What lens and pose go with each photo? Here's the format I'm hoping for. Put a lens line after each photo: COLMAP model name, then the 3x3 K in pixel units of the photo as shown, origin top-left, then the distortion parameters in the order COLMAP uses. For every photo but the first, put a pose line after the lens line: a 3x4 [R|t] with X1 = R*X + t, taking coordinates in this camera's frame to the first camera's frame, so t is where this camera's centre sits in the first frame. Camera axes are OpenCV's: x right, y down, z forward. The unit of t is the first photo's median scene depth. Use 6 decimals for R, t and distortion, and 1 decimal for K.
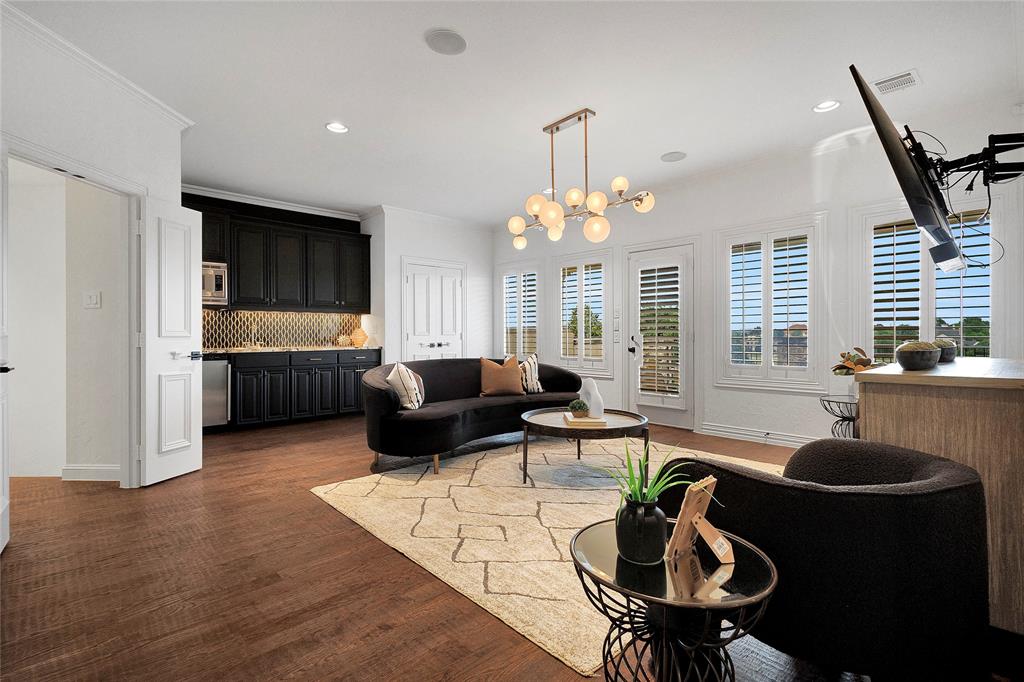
lens RADIAL K [[455.1, 0, 516.3], [0, 455.1, 325.9], [0, 0, 1]] dist [0.012683, -0.000149]
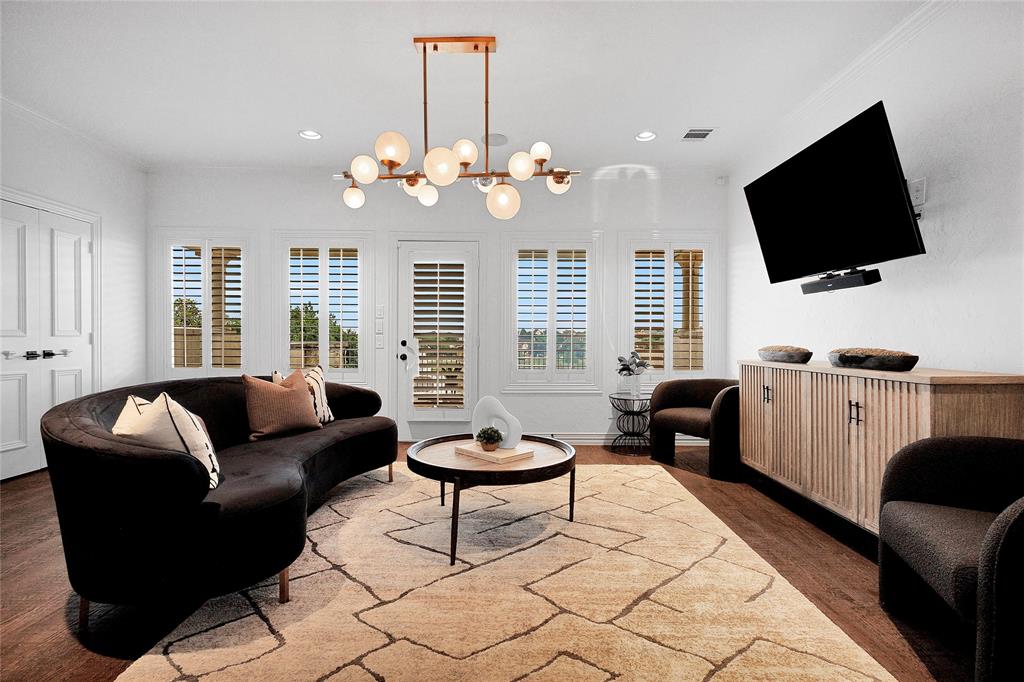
lens RADIAL K [[467.6, 0, 512.7], [0, 467.6, 338.1], [0, 0, 1]] dist [0.007857, -0.000696]
pose [[0.702060, 0.010345, 0.712043, -0.278278], [-0.022429, 0.999720, 0.007589, 0.008223], [-0.711765, -0.021298, 0.702095, 0.322907]]
